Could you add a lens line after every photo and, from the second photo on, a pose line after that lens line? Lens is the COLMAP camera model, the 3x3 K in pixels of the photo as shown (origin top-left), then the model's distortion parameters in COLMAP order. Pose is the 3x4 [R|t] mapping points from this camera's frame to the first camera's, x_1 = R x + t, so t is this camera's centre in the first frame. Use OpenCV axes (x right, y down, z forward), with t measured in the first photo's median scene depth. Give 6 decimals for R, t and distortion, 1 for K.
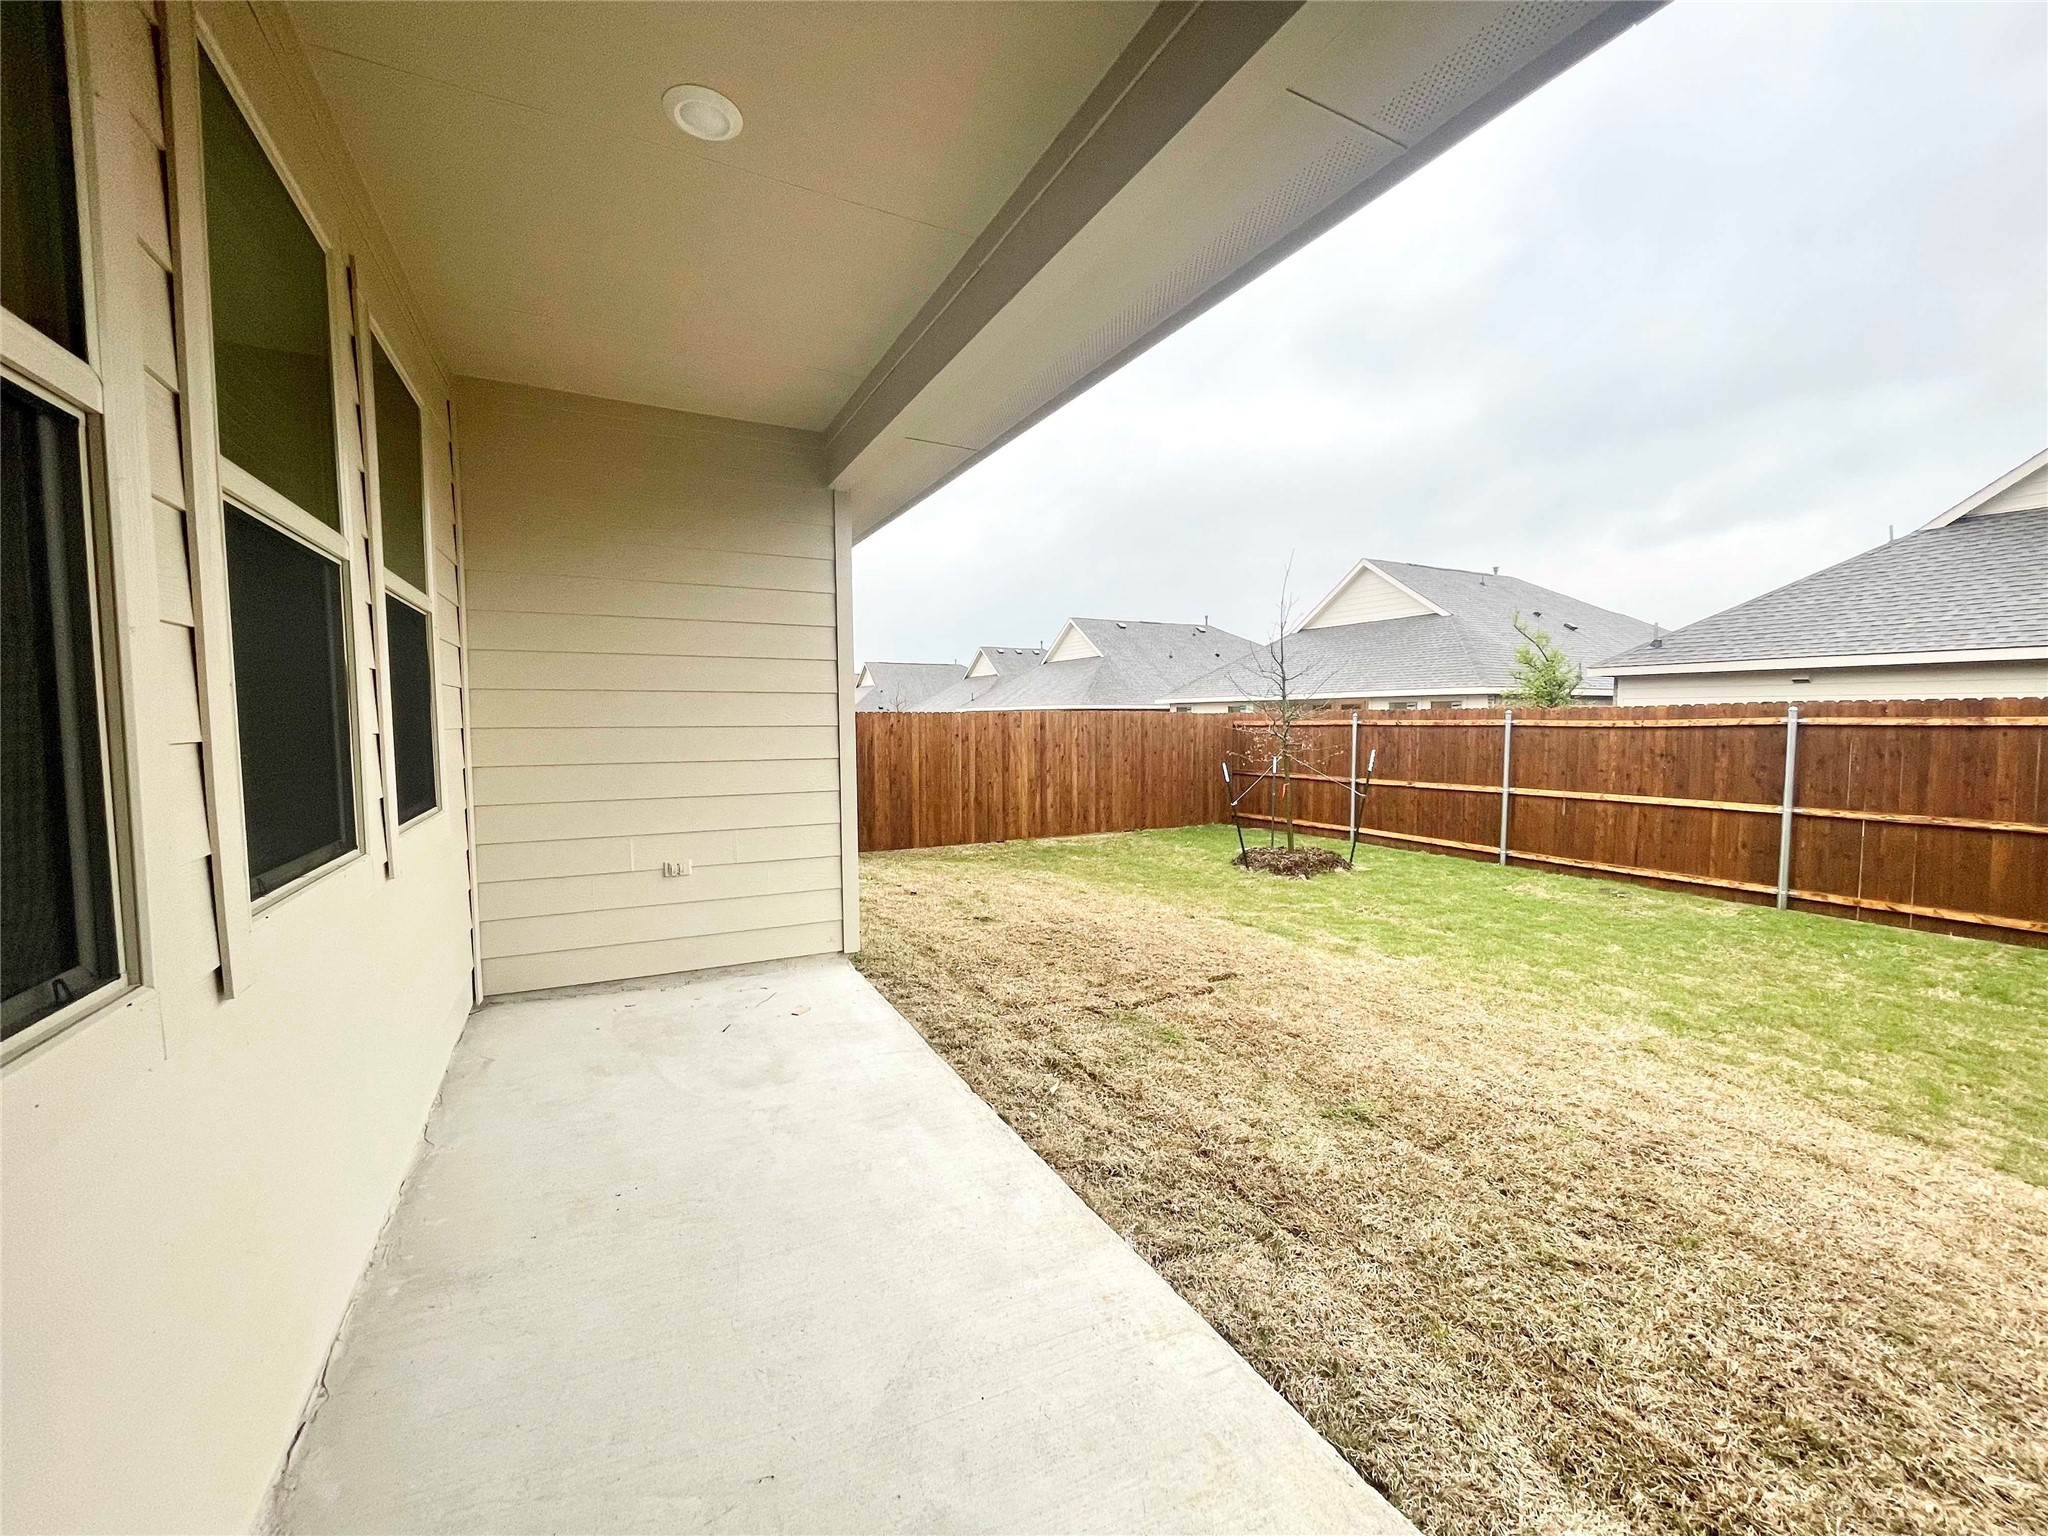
lens RADIAL K [[826.2, 0, 1024.4], [0, 826.2, 773.9], [0, 0, 1]] dist [0.001679, -0.000972]
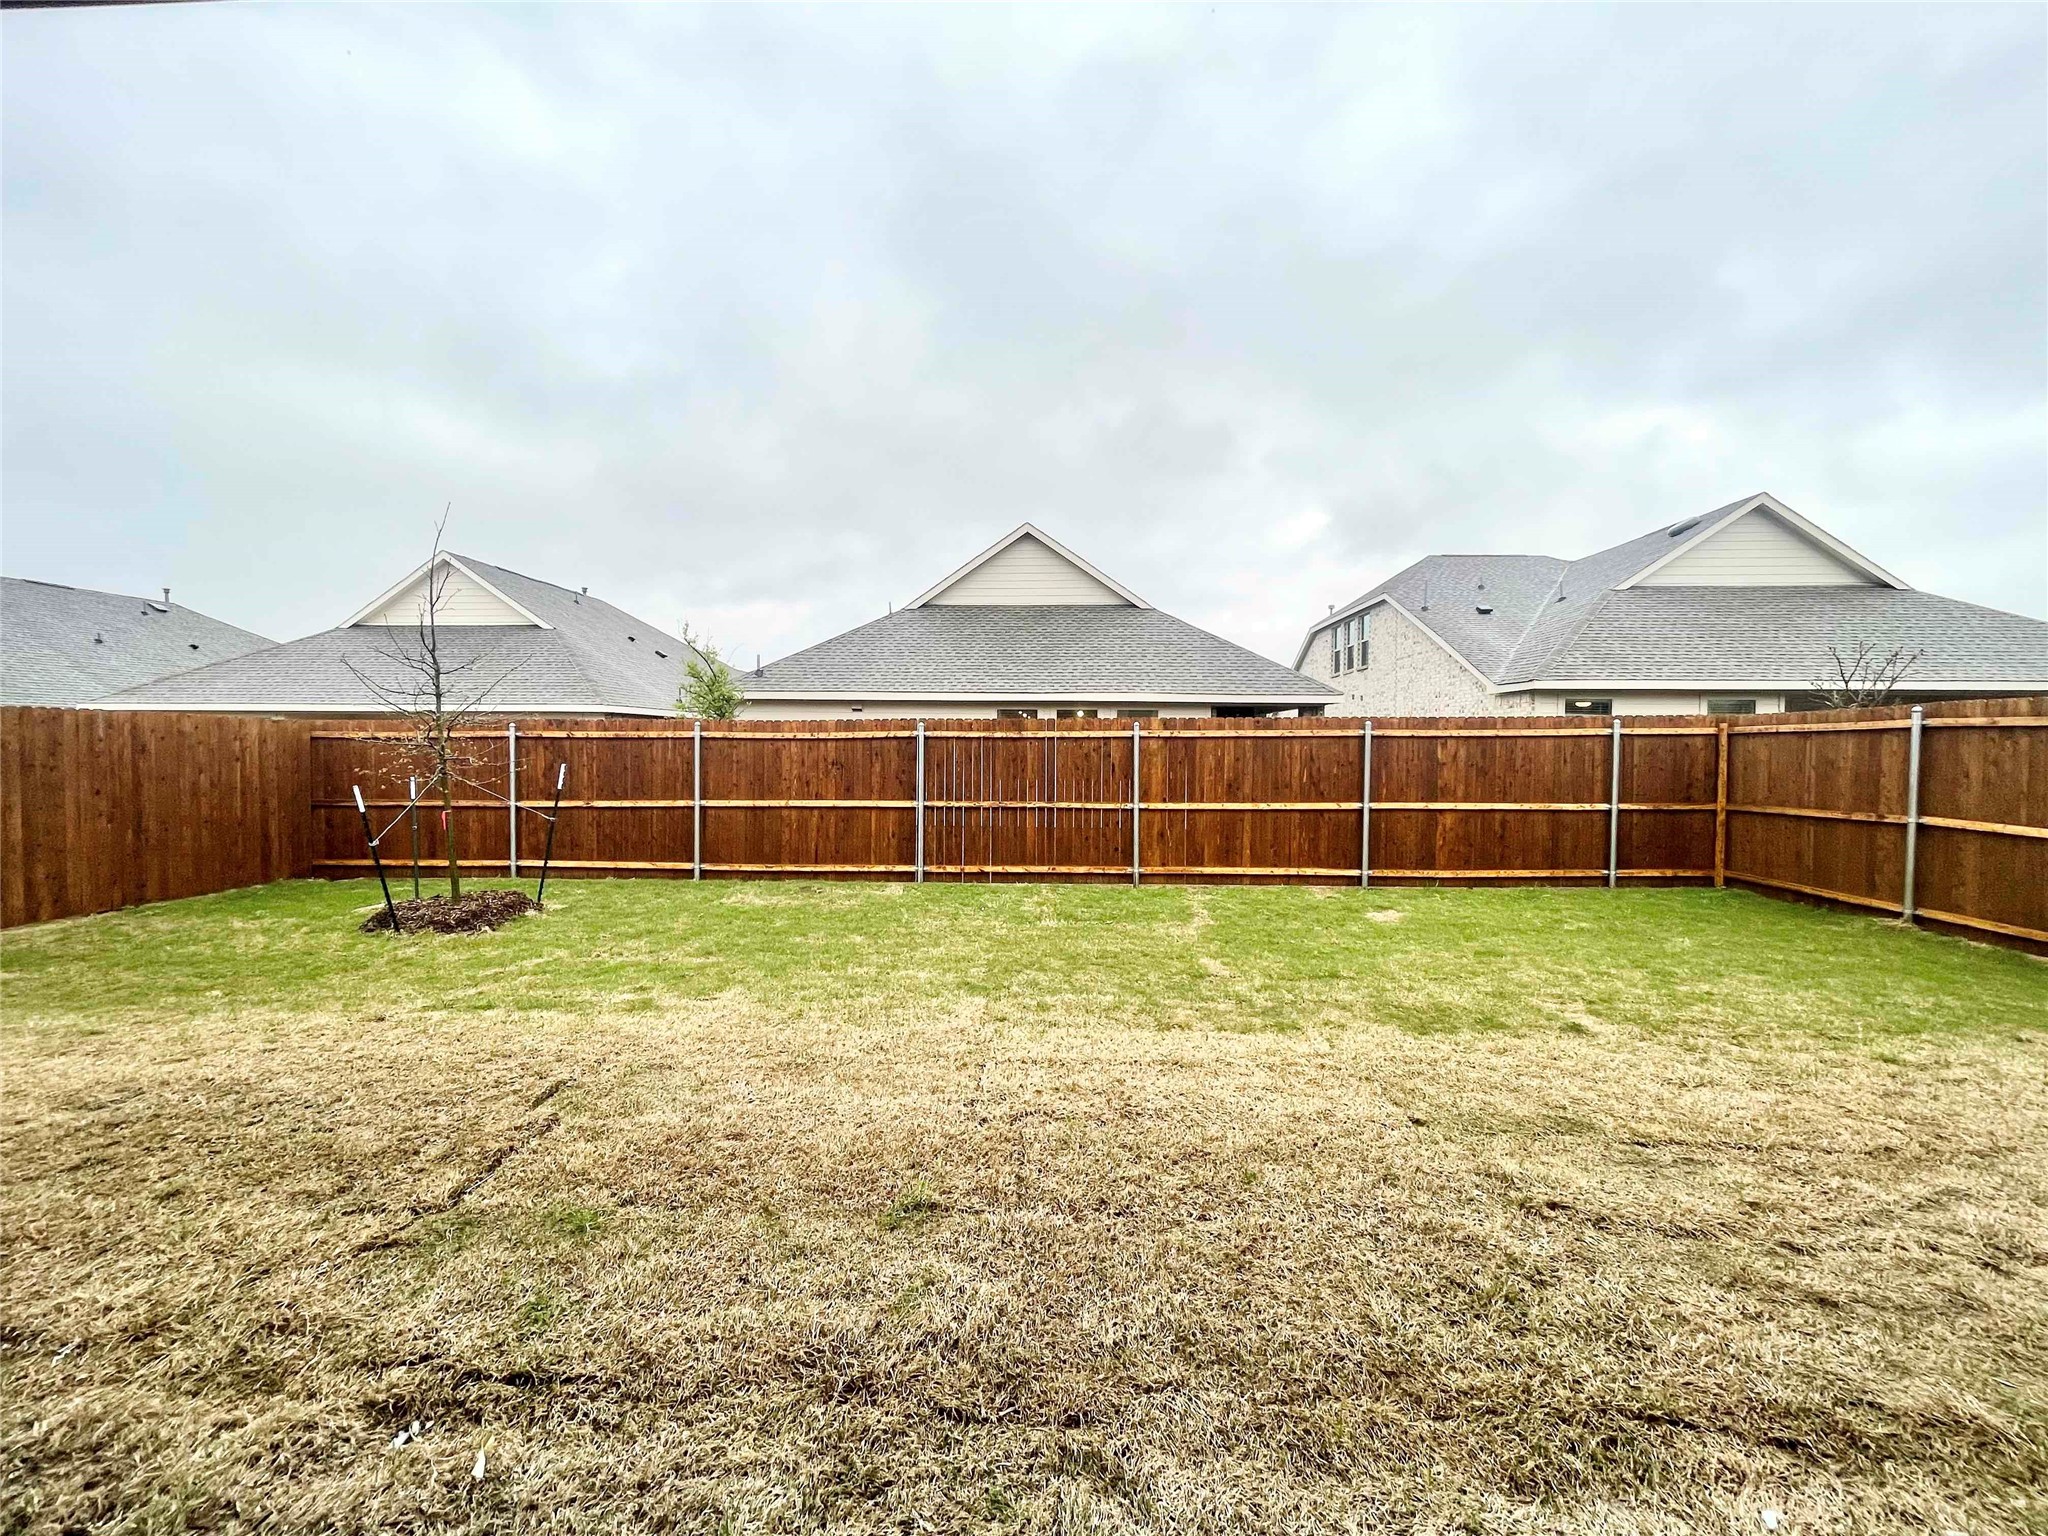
lens RADIAL K [[826.2, 0, 1030.9], [0, 826.2, 766.2], [0, 0, 1]] dist [0.001679, -0.000972]
pose [[0.506586, -0.016316, 0.862035, -0.078120], [0.050571, 0.998662, -0.010816, 0.007793], [-0.860705, 0.049074, 0.506733, 0.197316]]
